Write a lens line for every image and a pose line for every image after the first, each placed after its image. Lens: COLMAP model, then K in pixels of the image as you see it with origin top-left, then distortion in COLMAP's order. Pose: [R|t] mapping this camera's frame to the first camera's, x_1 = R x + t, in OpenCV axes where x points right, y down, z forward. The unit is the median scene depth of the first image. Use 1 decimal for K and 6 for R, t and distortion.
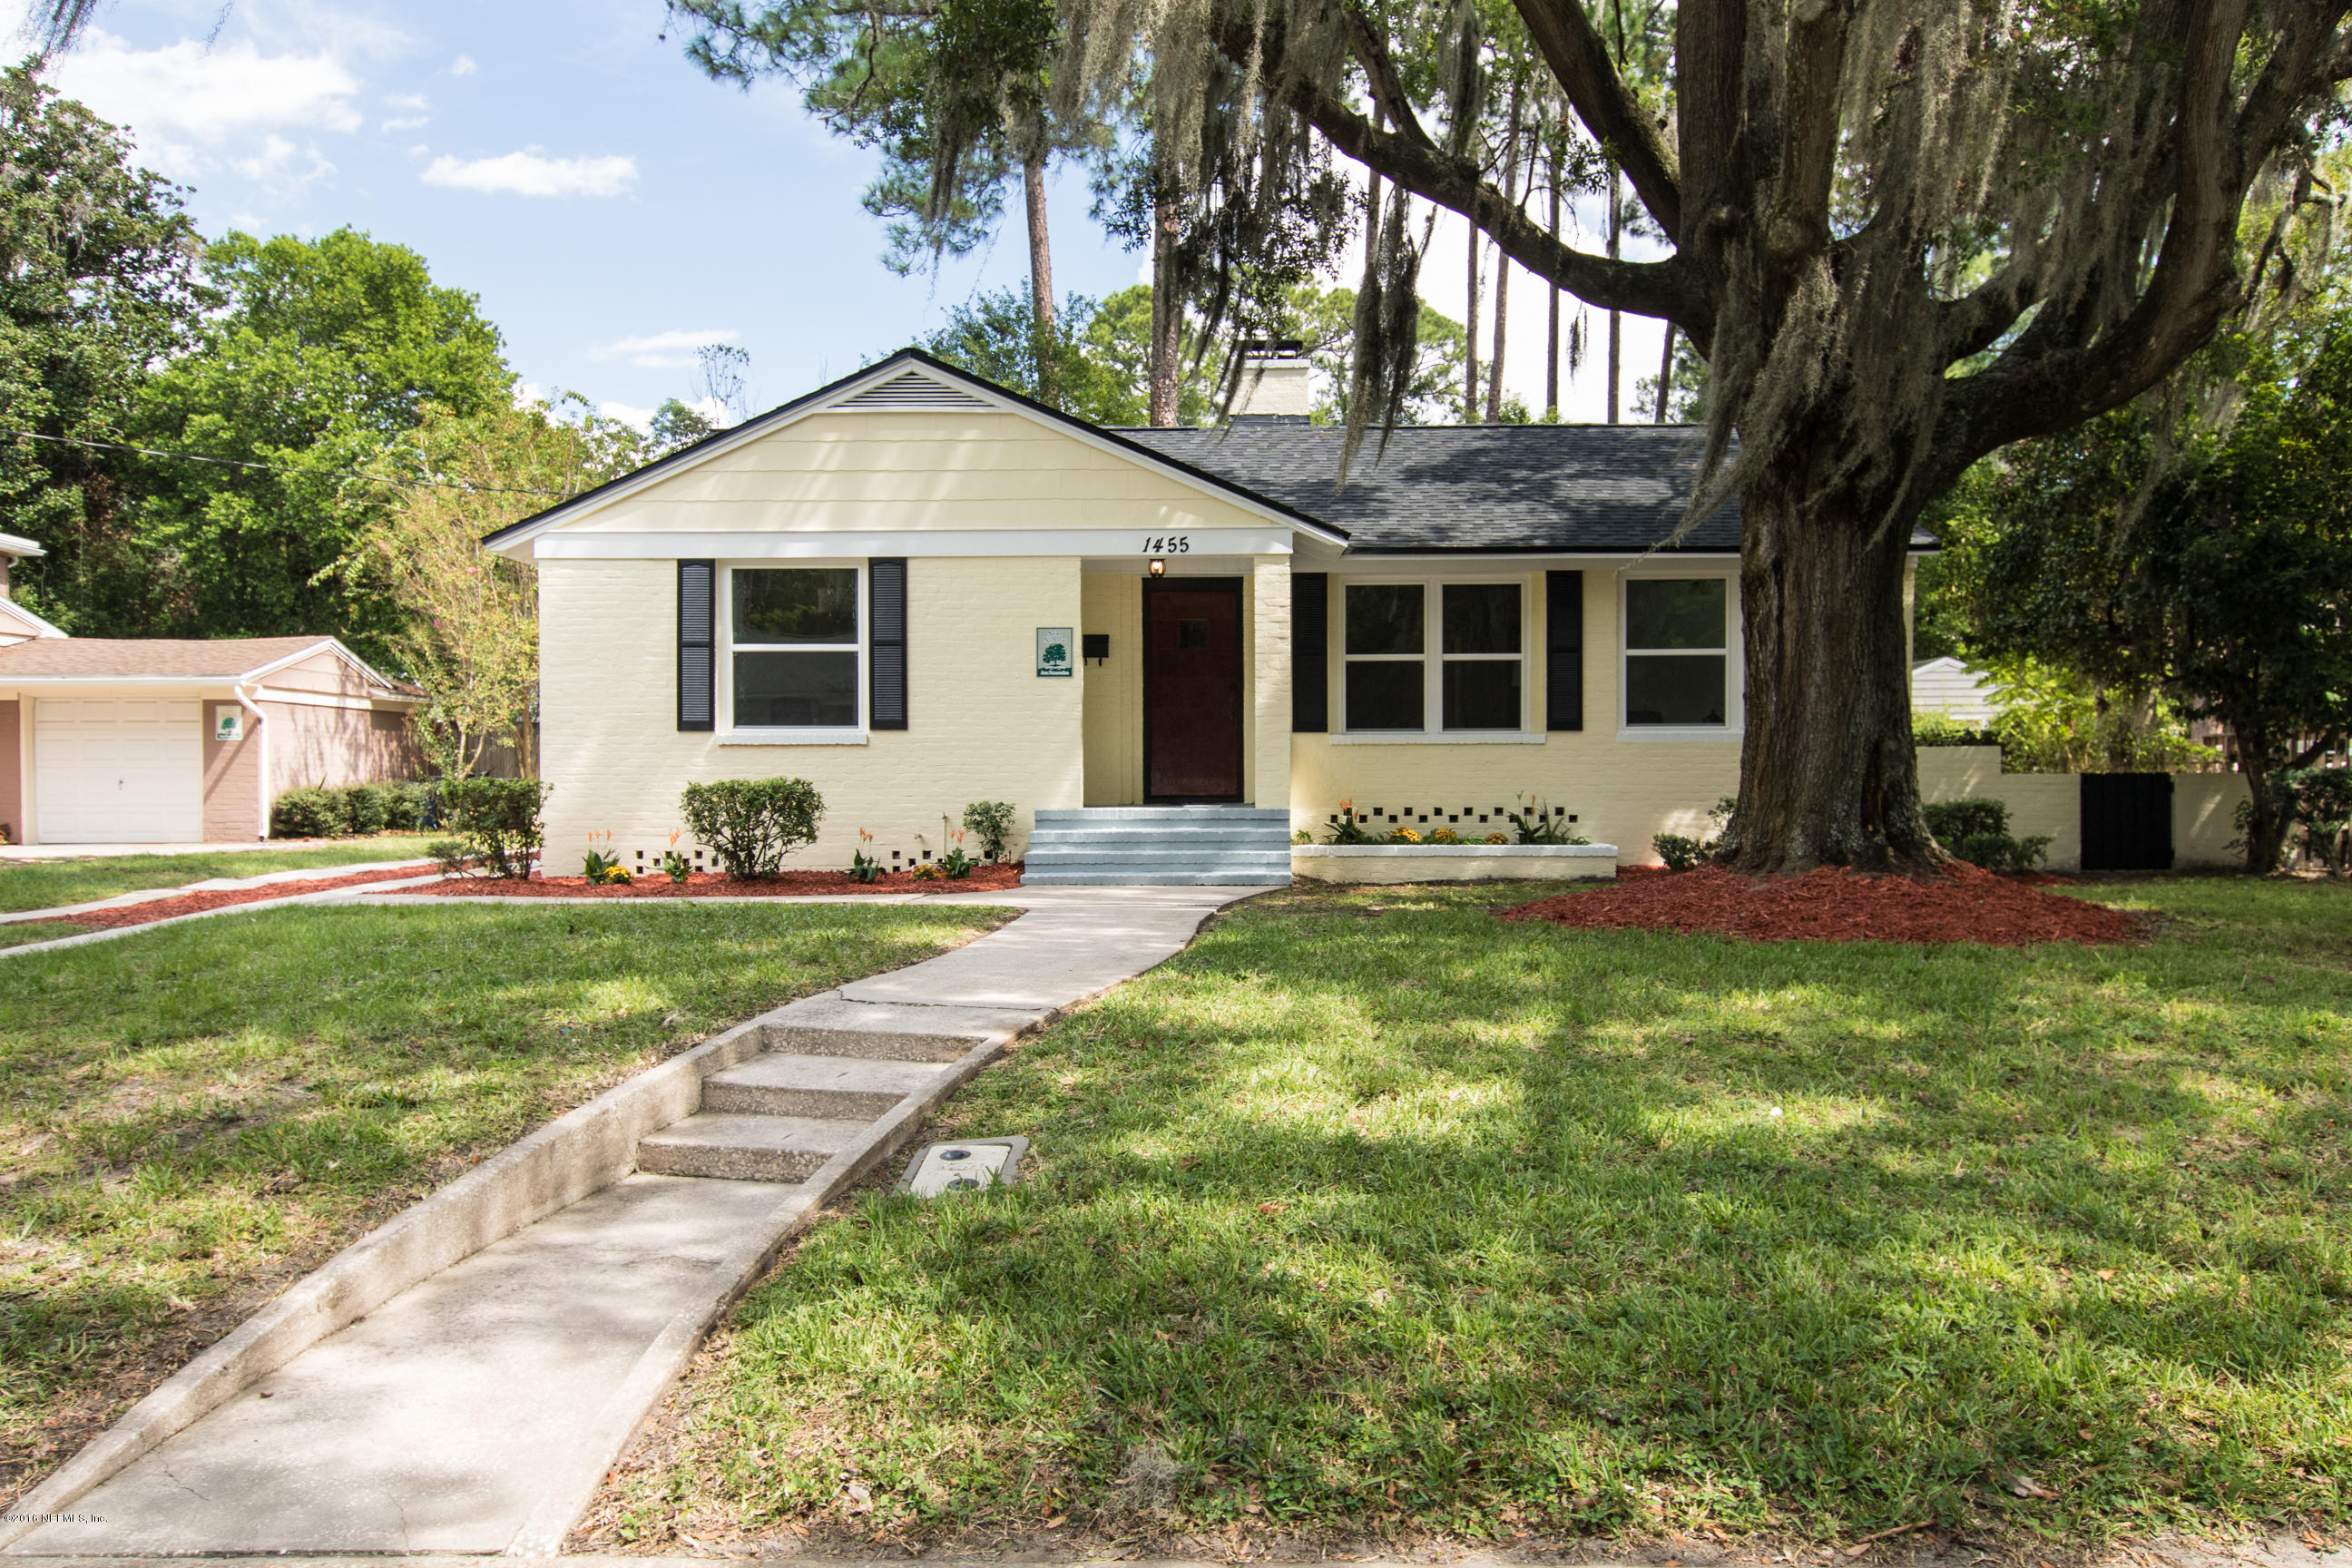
lens RADIAL K [[1797.0, 0, 1176.0], [0, 1797.0, 784.0], [0, 0, 1]] dist [0.007360, 0.000652]
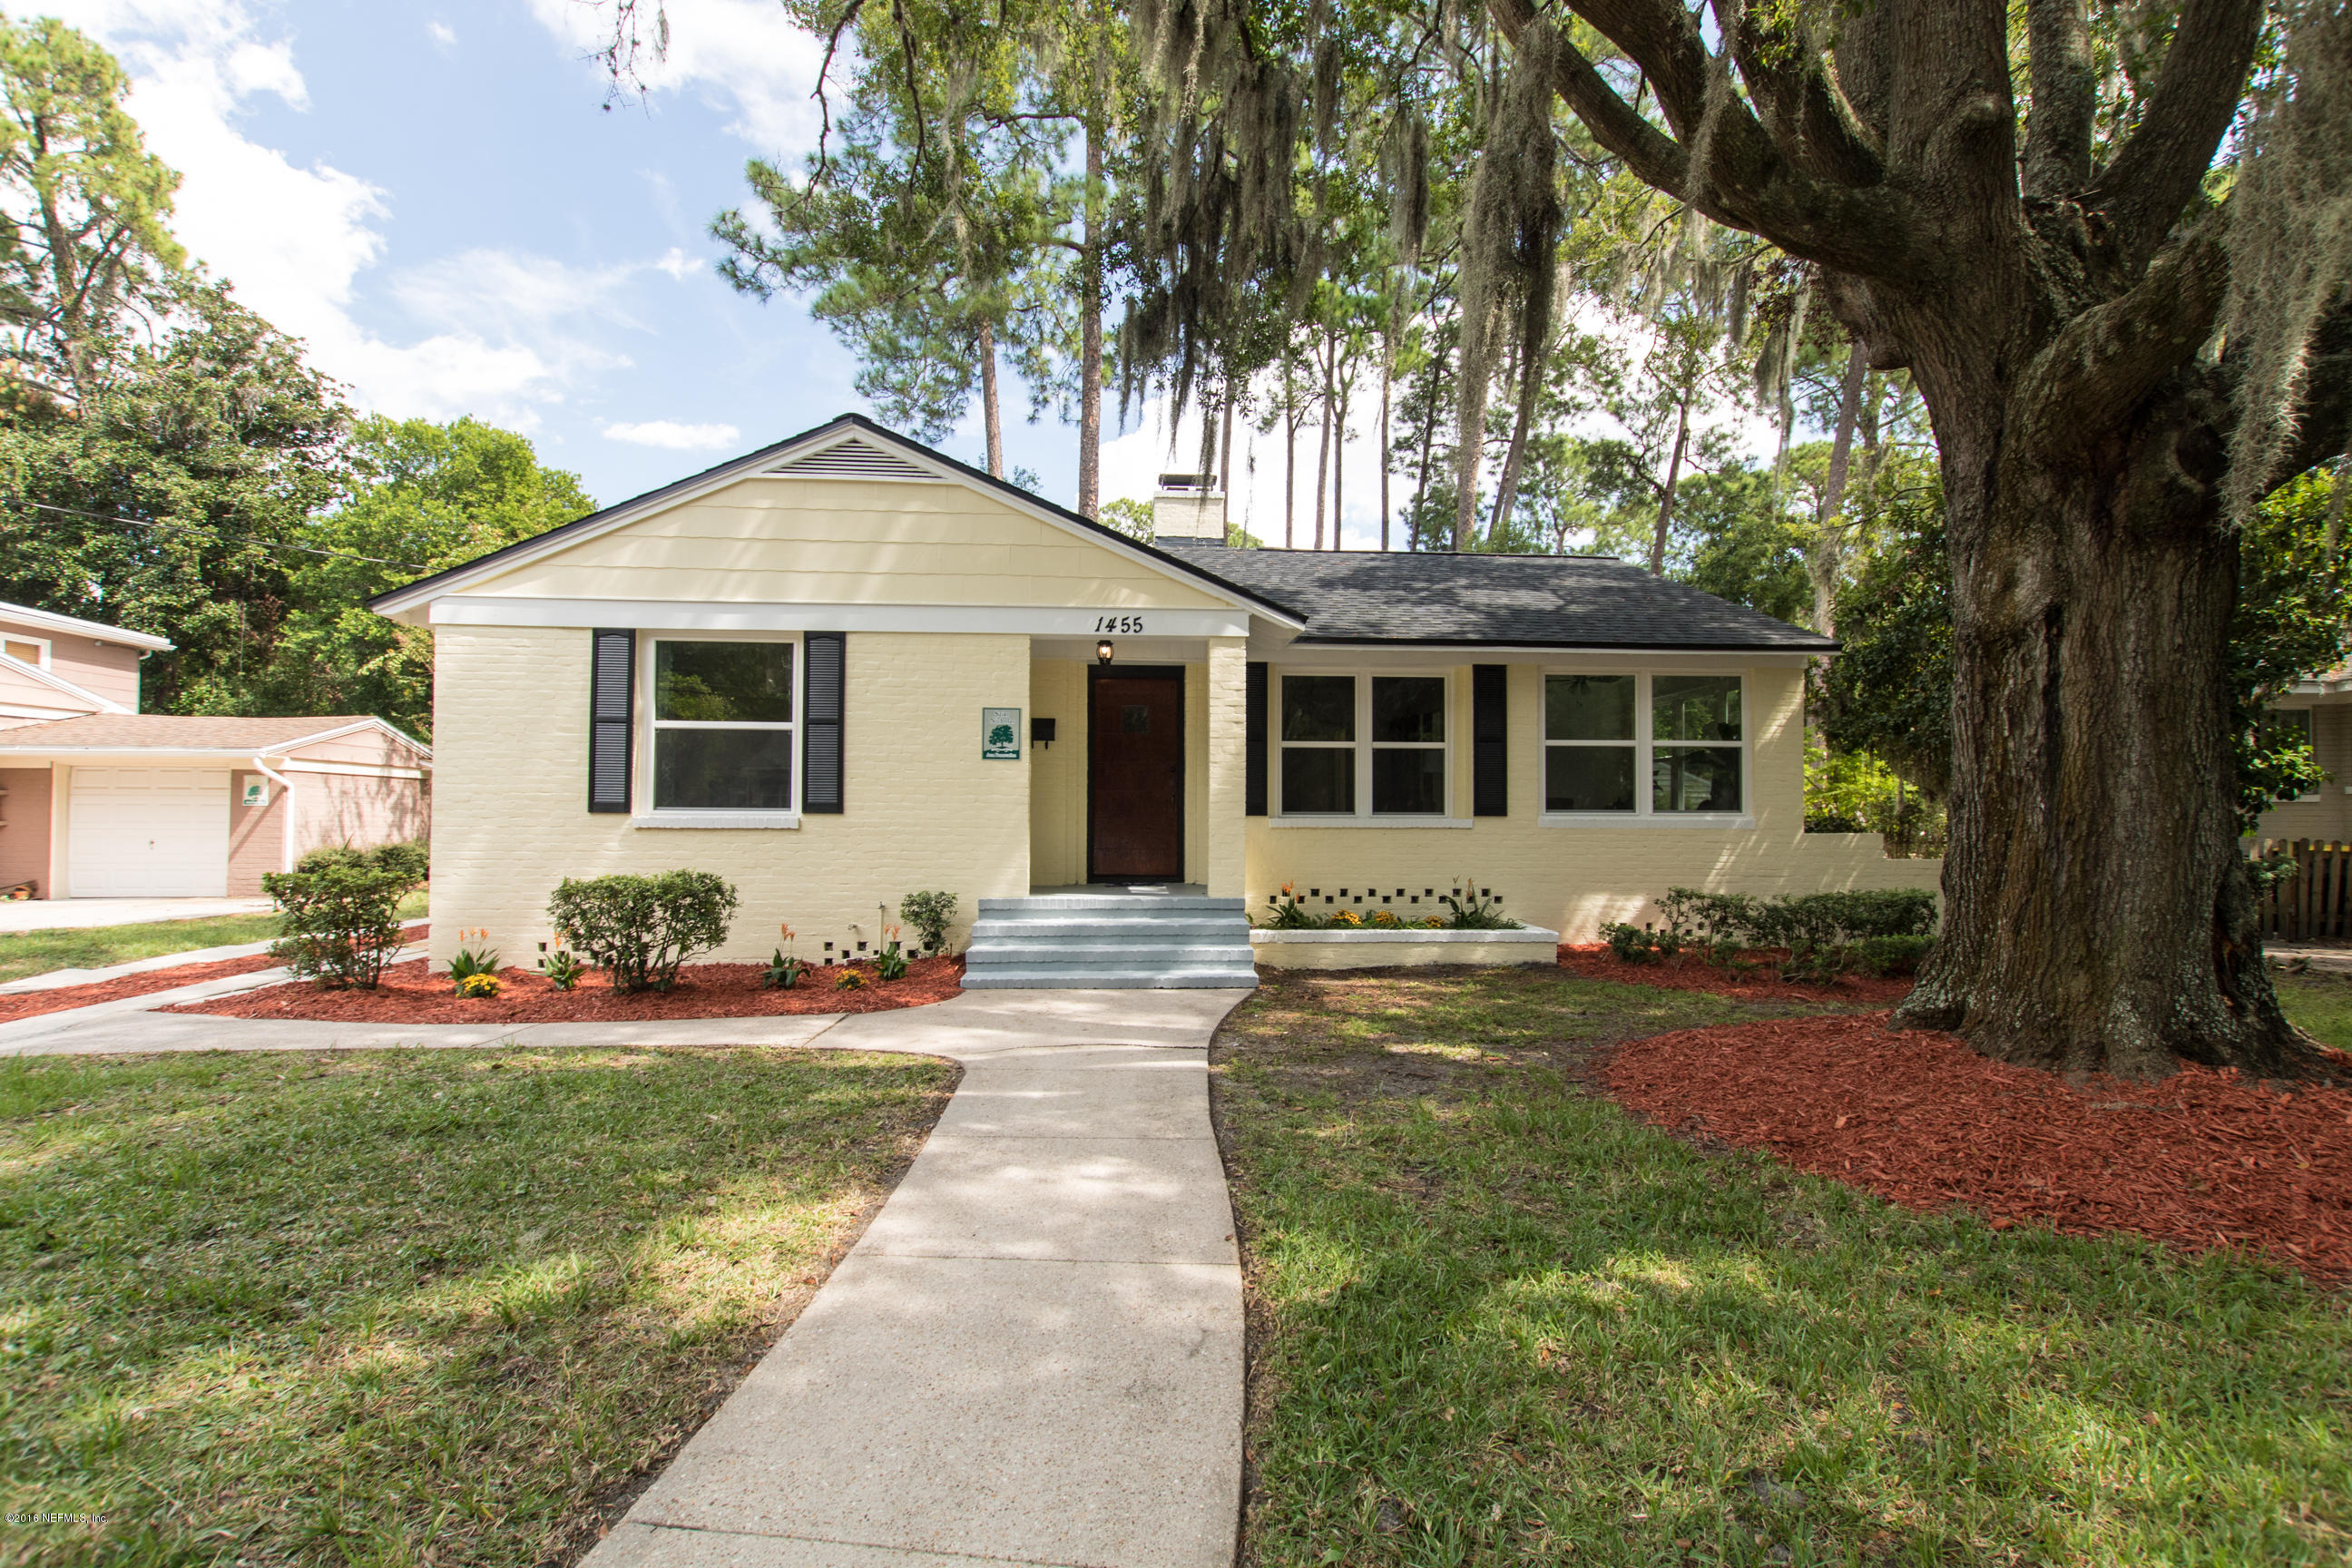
lens RADIAL K [[1075.5, 0, 1175.3], [0, 1075.5, 786.0], [0, 0, 1]] dist [0.007499, -0.000209]
pose [[0.995523, 0.009809, 0.094008, -0.028031], [-0.006577, 0.999379, -0.034624, -0.025286], [-0.094289, 0.033851, 0.994969, 0.406951]]
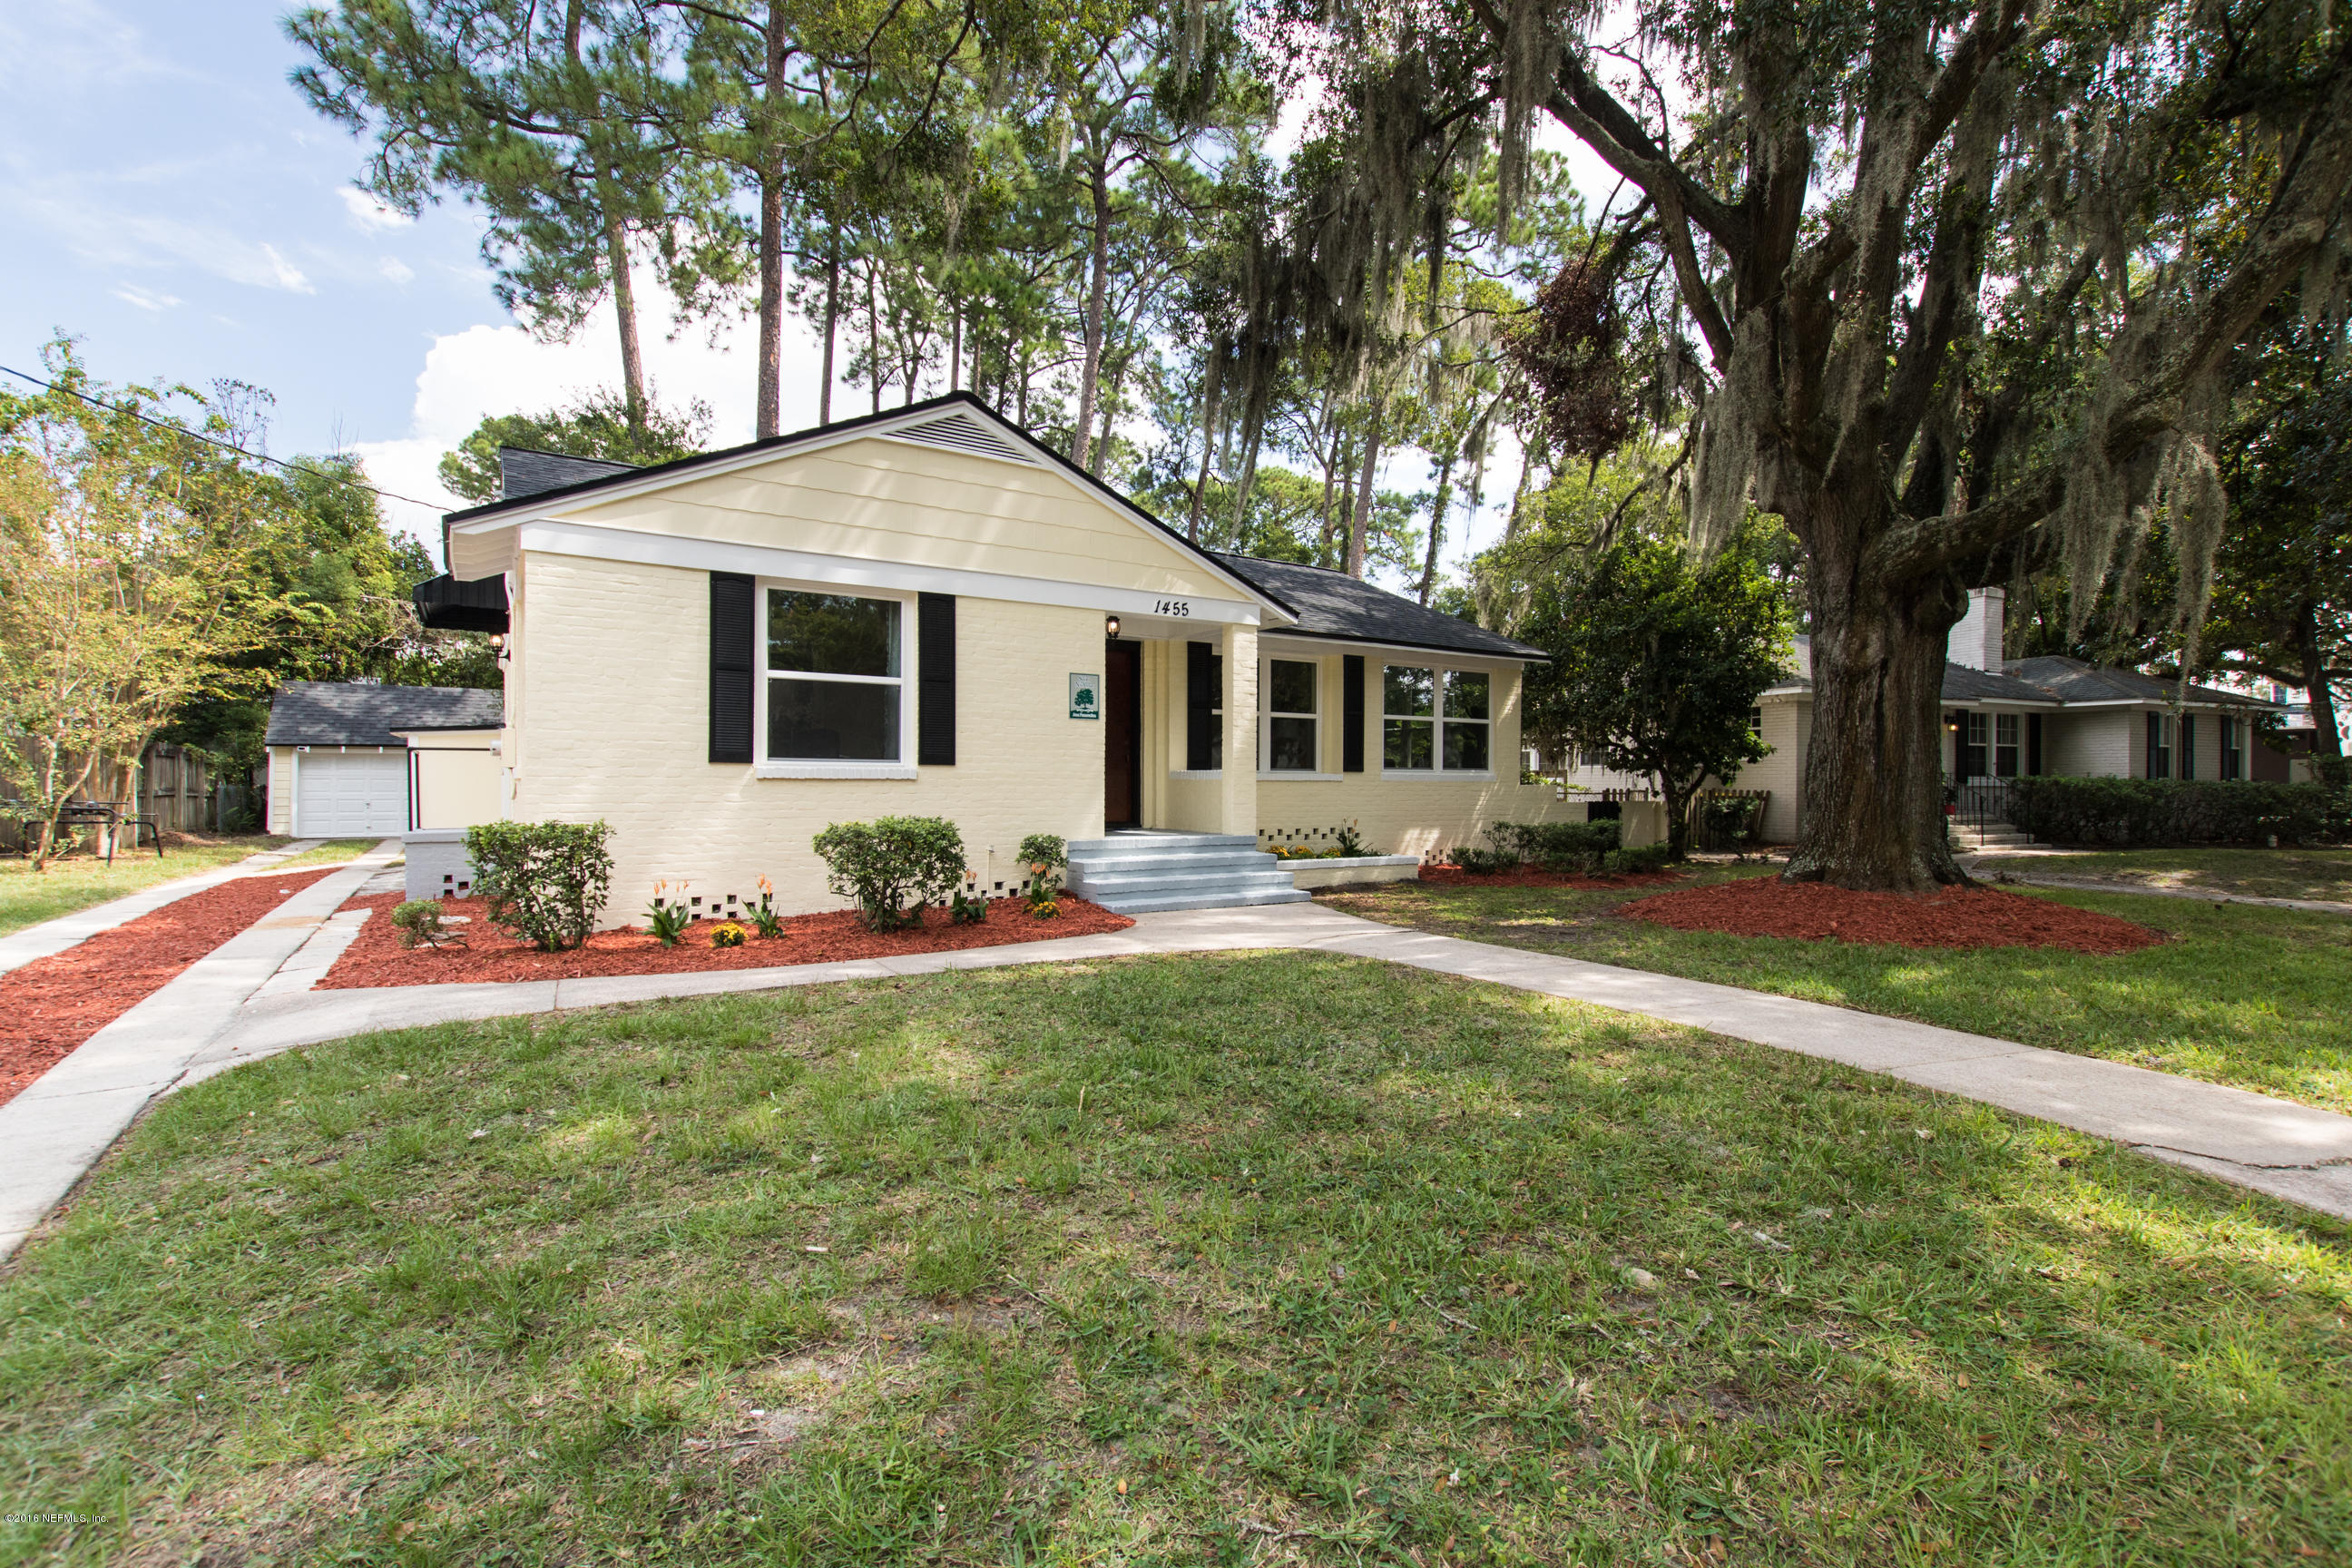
lens RADIAL K [[1075.5, 0, 1175.3], [0, 1075.5, 786.0], [0, 0, 1]] dist [0.007499, -0.000209]
pose [[0.825106, 0.004534, 0.564959, -0.377591], [-0.002835, 0.999988, -0.003885, -0.015757], [-0.564970, 0.001604, 0.825110, 0.413294]]
